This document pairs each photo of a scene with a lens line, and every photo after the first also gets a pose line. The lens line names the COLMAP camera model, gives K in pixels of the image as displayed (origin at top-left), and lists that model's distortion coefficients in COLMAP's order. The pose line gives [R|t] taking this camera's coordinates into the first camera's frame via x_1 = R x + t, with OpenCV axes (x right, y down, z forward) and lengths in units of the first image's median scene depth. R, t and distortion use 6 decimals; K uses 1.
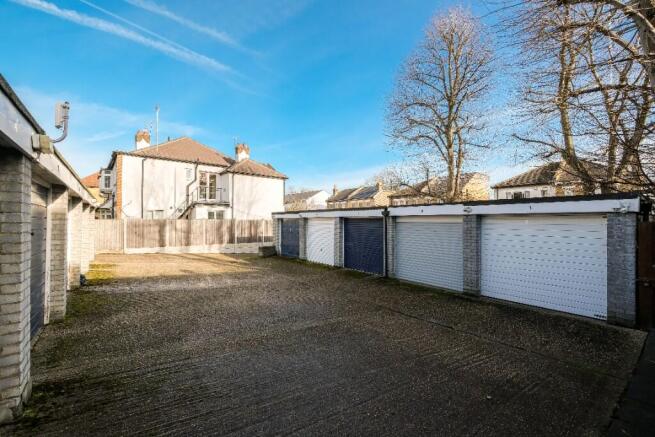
lens RADIAL K [[286.0, 0, 327.8], [0, 286.0, 217.0], [0, 0, 1]] dist [-0.000845, -0.000194]
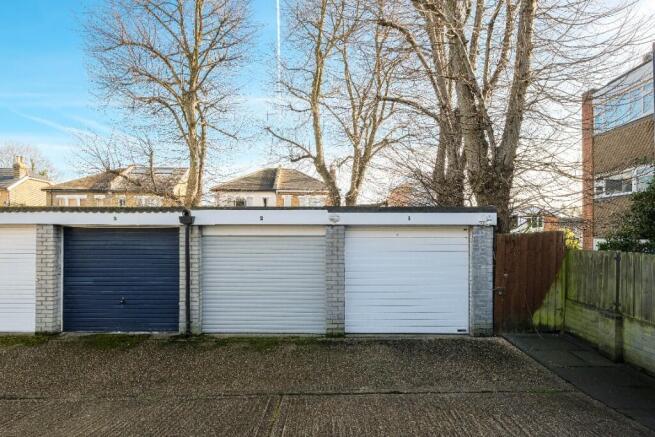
lens RADIAL K [[387.8, 0, 327.4], [0, 387.8, 225.2], [0, 0, 1]] dist [0.002202, 0.000264]
pose [[0.611239, 0.014833, 0.791307, -0.186991], [-0.011885, 0.999884, -0.009563, 0.001412], [-0.791357, -0.003559, 0.611344, 0.265325]]
